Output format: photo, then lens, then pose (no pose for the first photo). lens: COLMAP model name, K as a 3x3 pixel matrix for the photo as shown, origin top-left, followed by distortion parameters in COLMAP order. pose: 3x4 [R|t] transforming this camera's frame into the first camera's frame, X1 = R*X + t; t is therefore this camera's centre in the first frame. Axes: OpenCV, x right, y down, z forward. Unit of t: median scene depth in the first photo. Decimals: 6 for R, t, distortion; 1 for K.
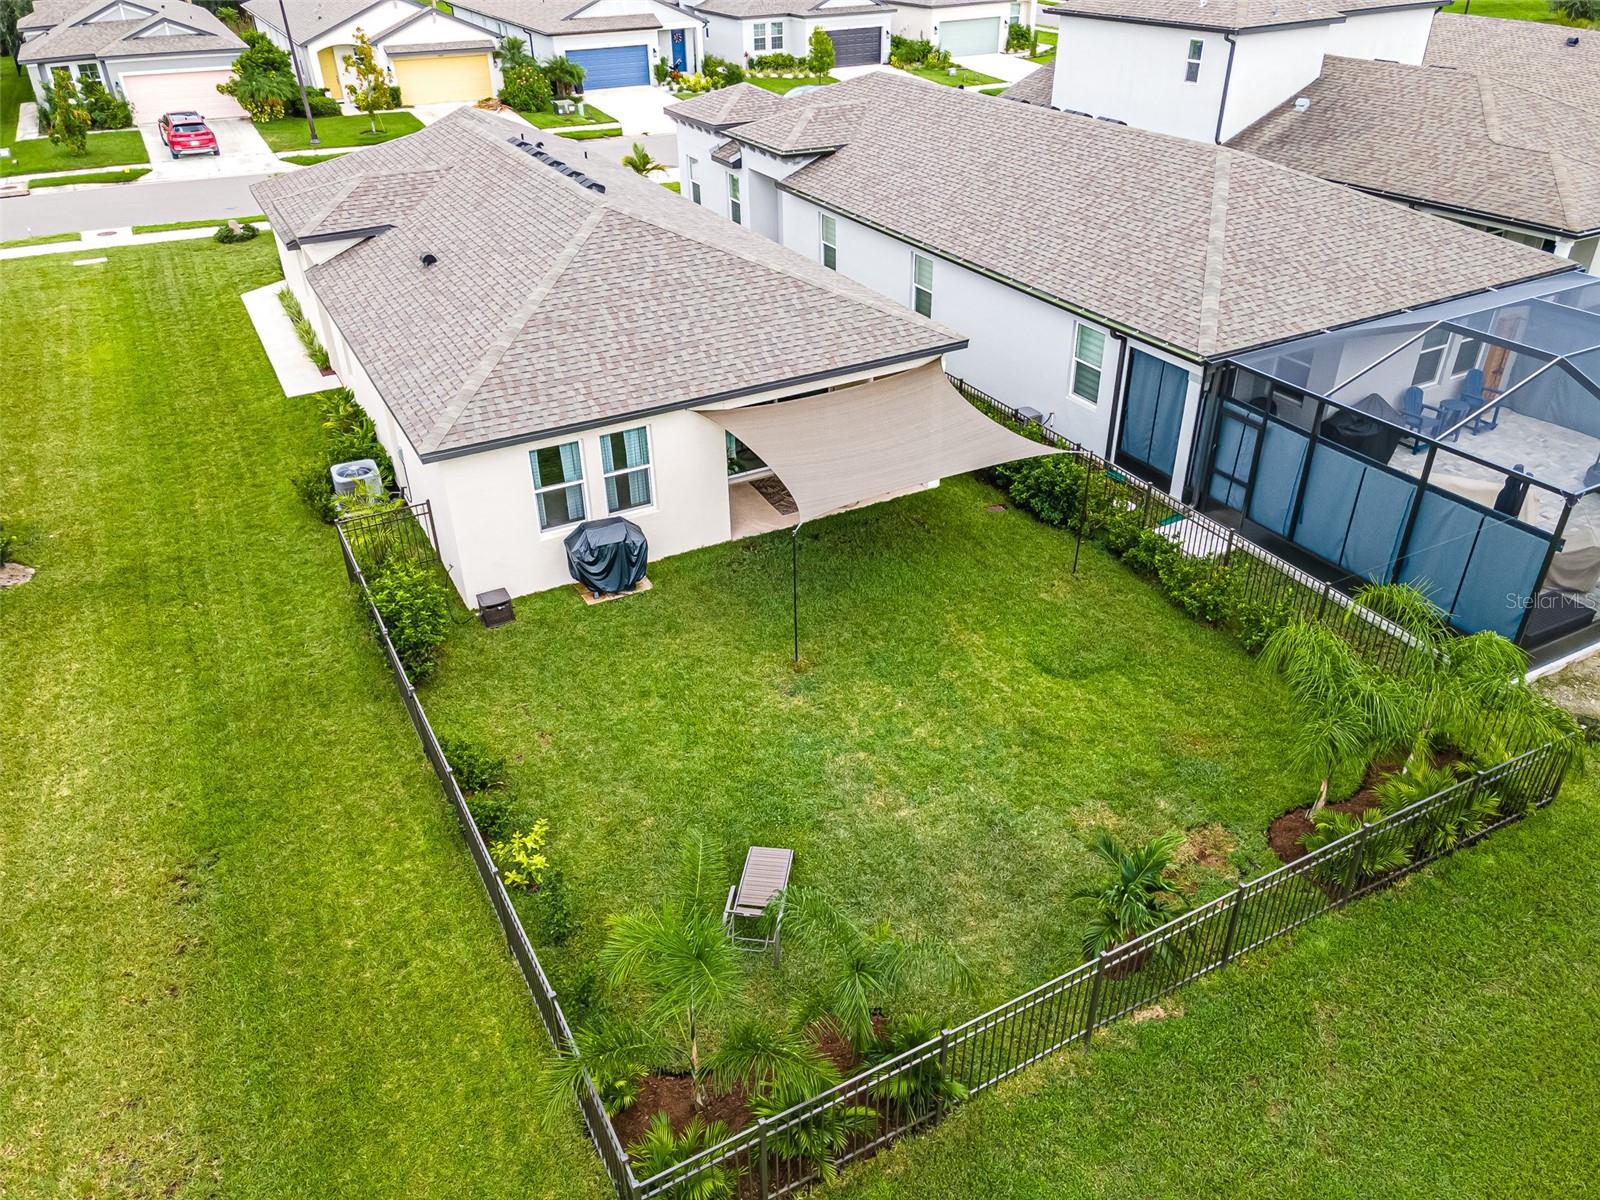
lens RADIAL K [[1163.2, 0, 806.2], [0, 1163.2, 602.3], [0, 0, 1]] dist [0.048759, 0.007324]
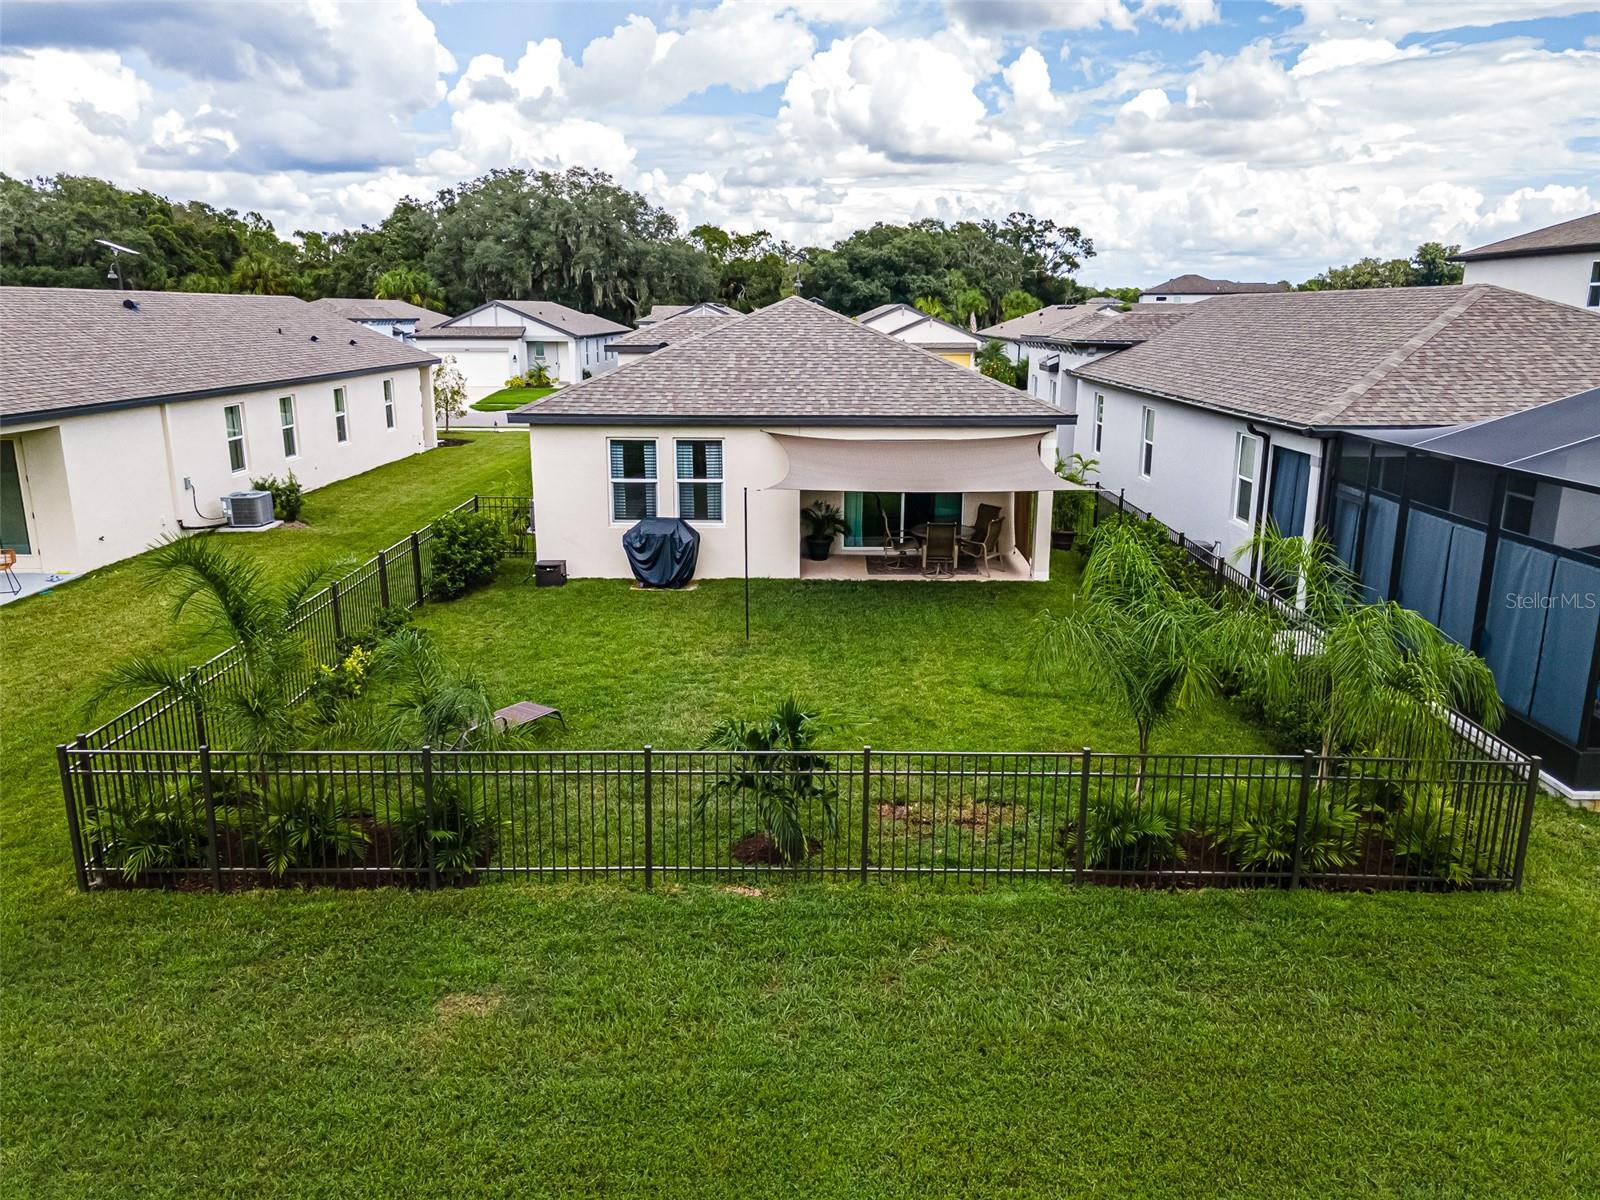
lens RADIAL K [[1173.0, 0, 802.2], [0, 1173.0, 597.1], [0, 0, 1]] dist [0.024832, 0.047865]
pose [[0.879688, 0.131885, -0.456898, 0.445812], [-0.265198, 0.933558, -0.241122, 0.227345], [0.394740, 0.333281, 0.856215, 0.159137]]
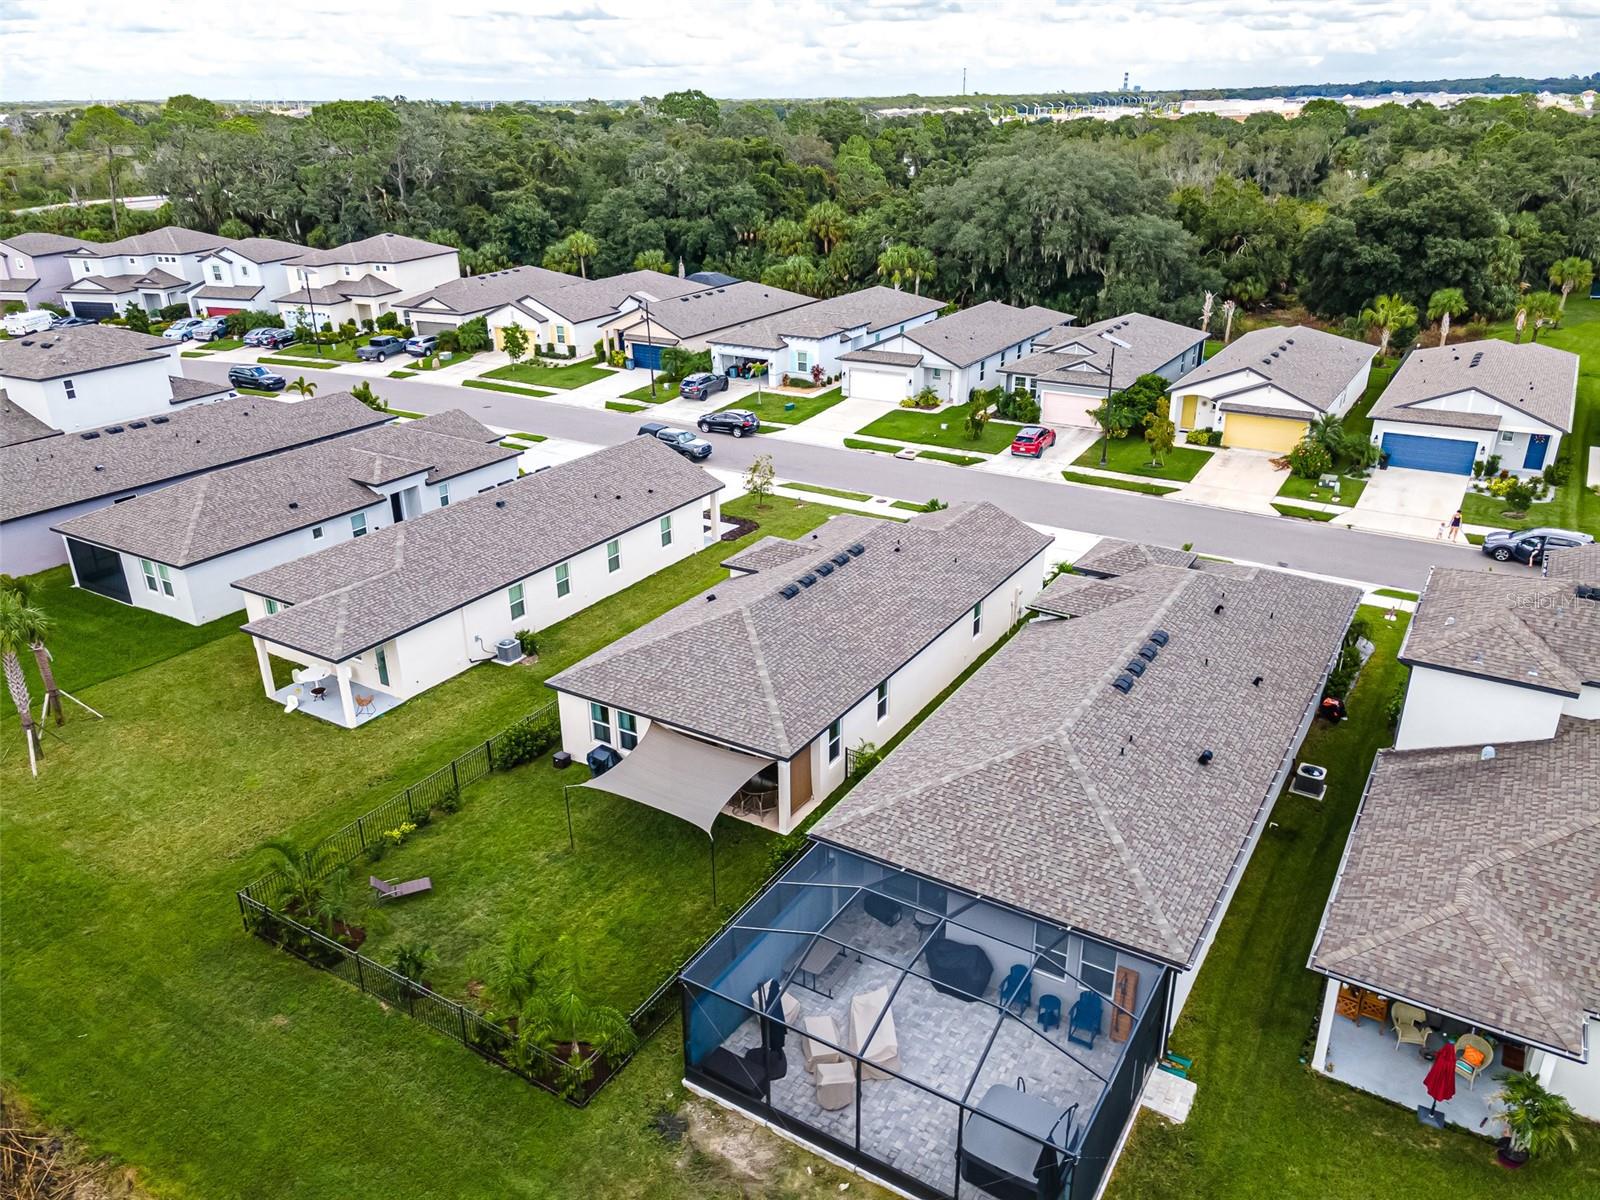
lens RADIAL K [[1167.0, 0, 805.3], [0, 1167.0, 597.6], [0, 0, 1]] dist [0.046435, 0.034913]
pose [[0.499702, 0.353955, -0.790578, 1.552456], [-0.456465, 0.883291, 0.106945, -0.693242], [0.736164, 0.307431, 0.602950, -0.060971]]
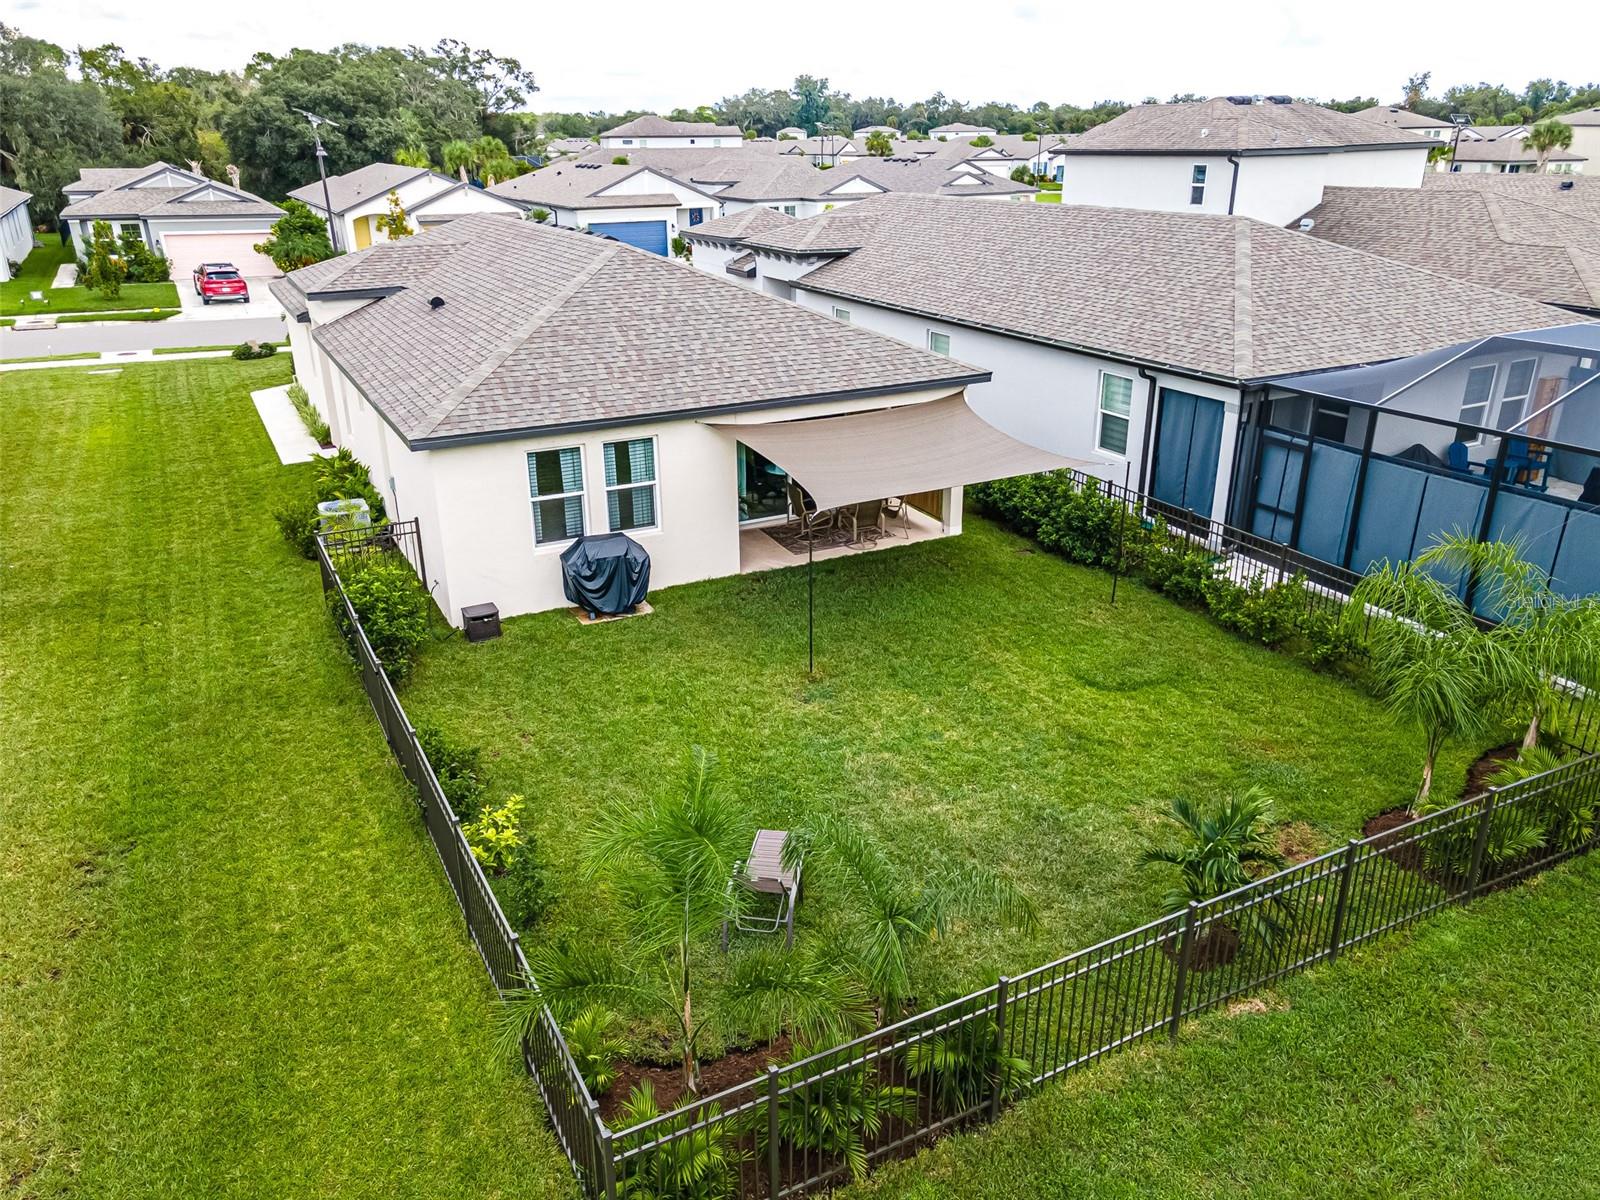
lens RADIAL K [[1163.2, 0, 806.2], [0, 1163.2, 602.3], [0, 0, 1]] dist [0.048759, 0.007324]
pose [[0.999935, 0.010609, -0.004101, -0.008459], [-0.011156, 0.985048, -0.171917, 0.143185], [0.002216, 0.171951, 0.985103, 0.097614]]
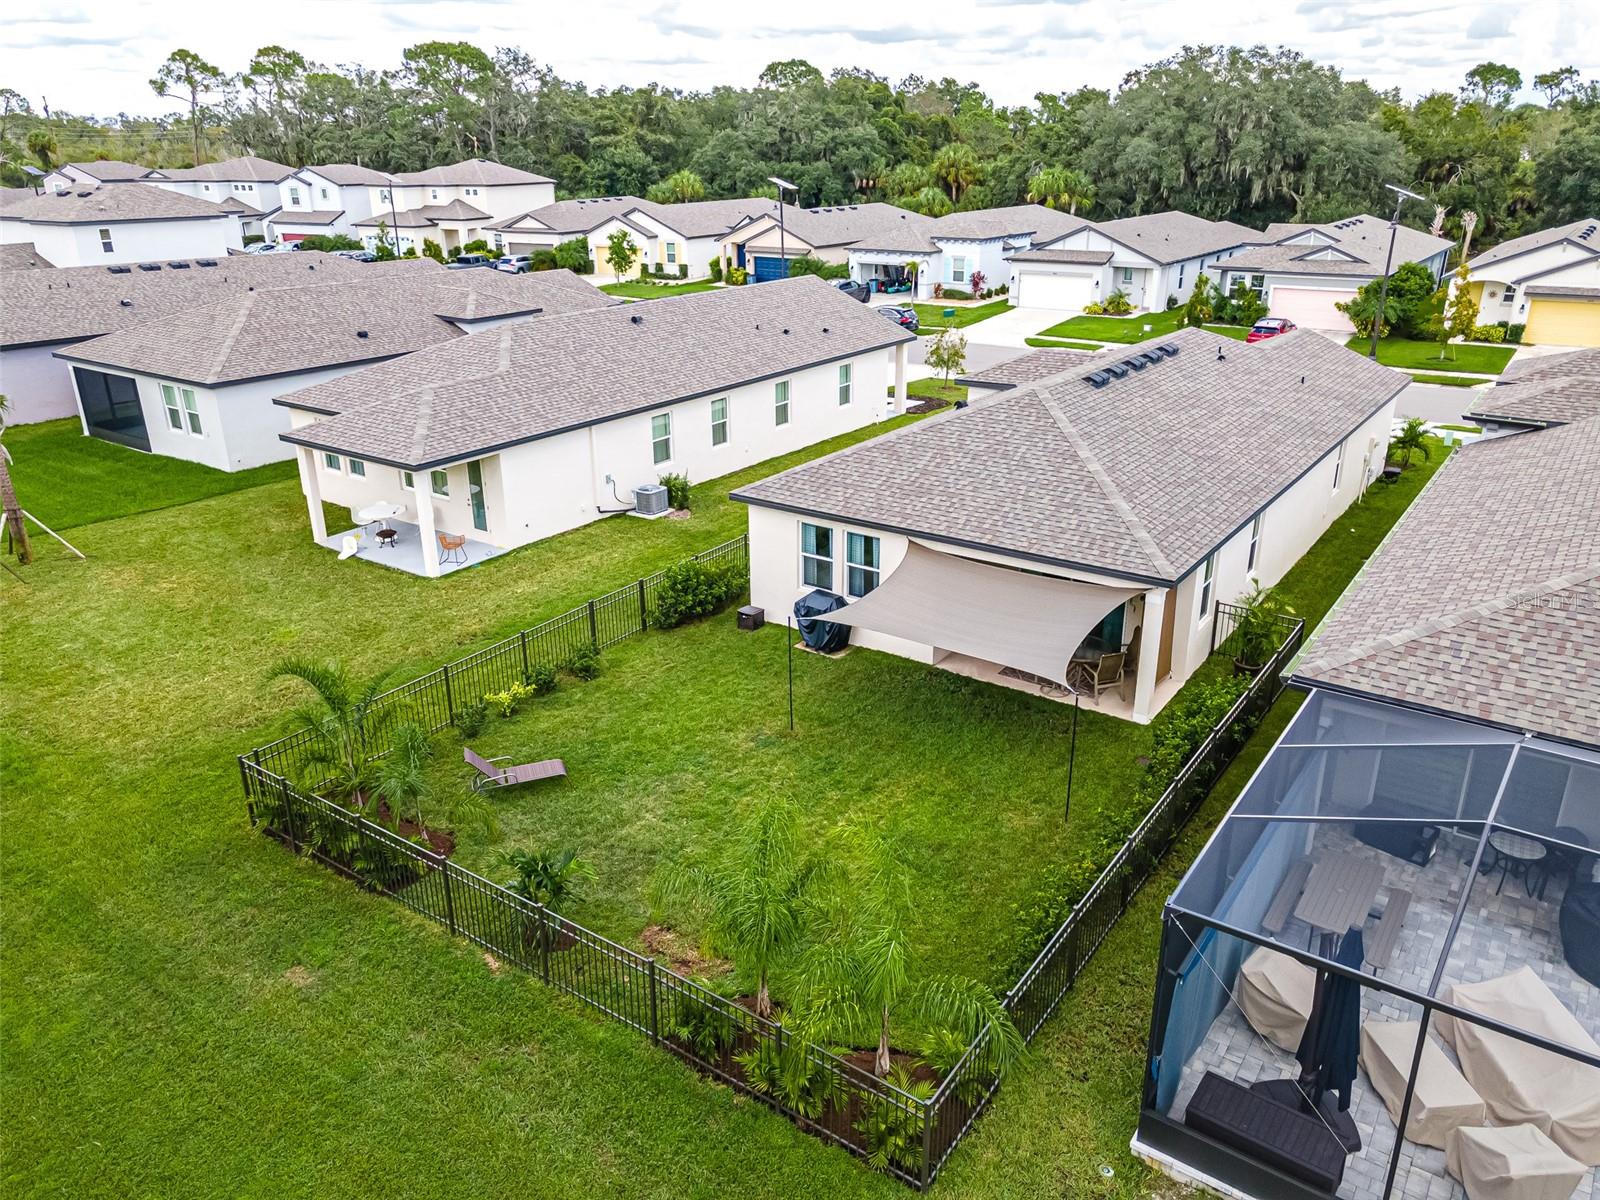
lens RADIAL K [[1163.2, 0, 806.2], [0, 1163.2, 602.3], [0, 0, 1]] dist [0.048759, 0.007324]
pose [[0.450030, 0.342885, -0.824562, 0.896258], [-0.473950, 0.874282, 0.104888, -0.187968], [0.756864, 0.343599, 0.555964, 0.273895]]
